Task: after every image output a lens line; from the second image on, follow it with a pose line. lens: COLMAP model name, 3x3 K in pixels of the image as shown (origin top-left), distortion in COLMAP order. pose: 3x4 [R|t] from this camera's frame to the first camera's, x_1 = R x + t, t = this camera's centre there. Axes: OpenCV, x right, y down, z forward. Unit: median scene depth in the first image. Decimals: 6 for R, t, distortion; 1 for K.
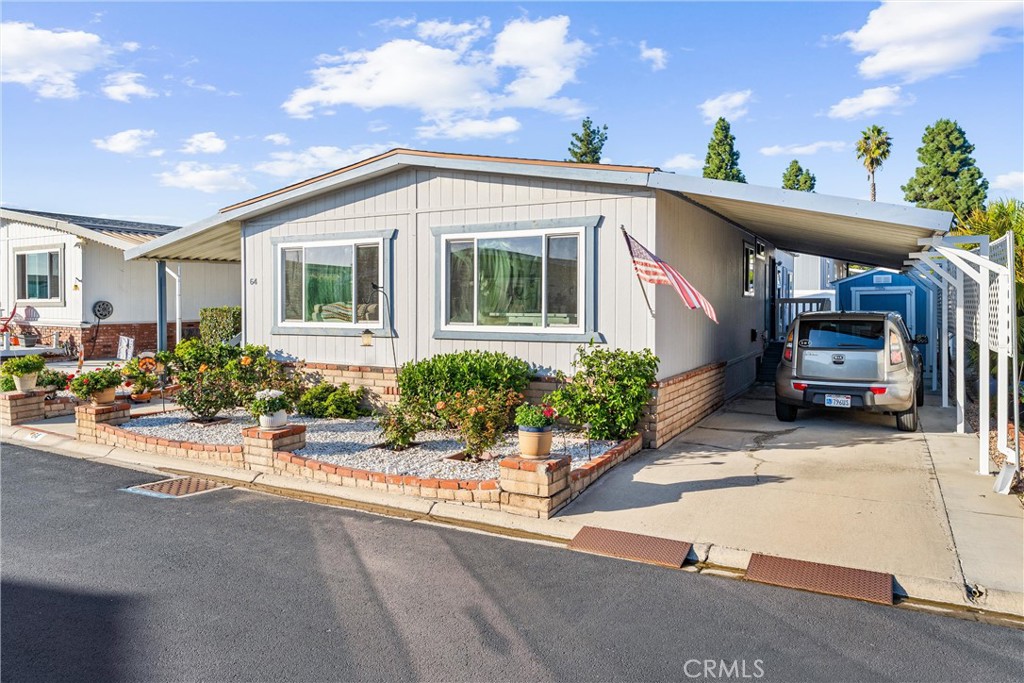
lens RADIAL K [[682.4, 0, 512.6], [0, 682.4, 308.3], [0, 0, 1]] dist [-0.002110, 0.000942]
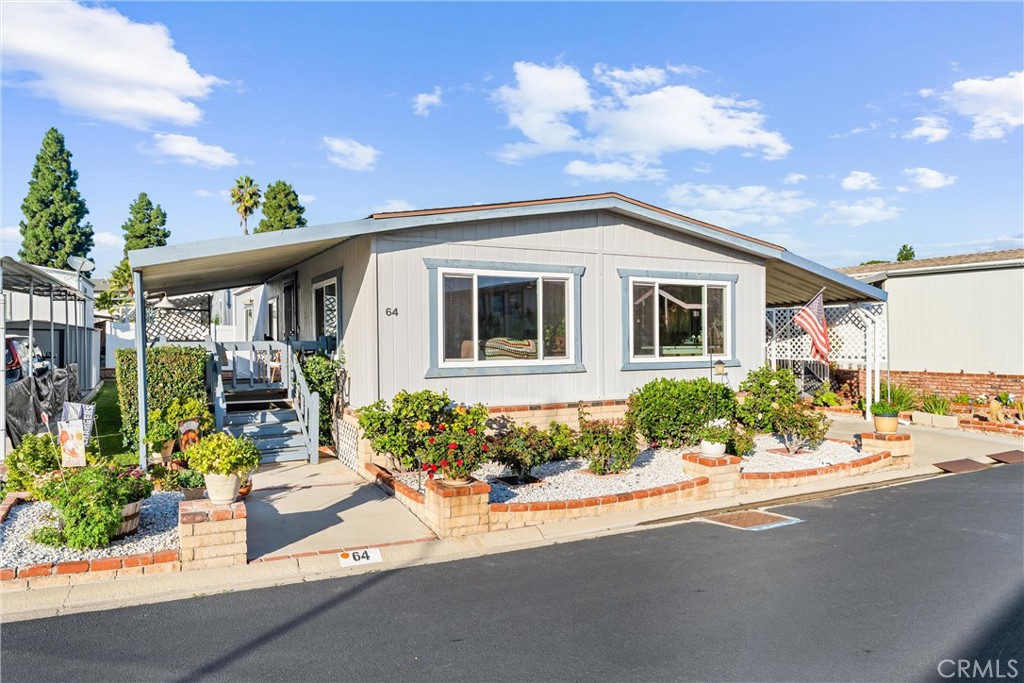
lens RADIAL K [[684.8, 0, 512.0], [0, 684.8, 341.5], [0, 0, 1]] dist [0.002587, -0.000454]
pose [[0.547669, -0.004952, 0.836680, -1.034206], [0.013423, 0.999906, -0.002868, -0.001634], [-0.836587, 0.012802, 0.547684, 0.497698]]
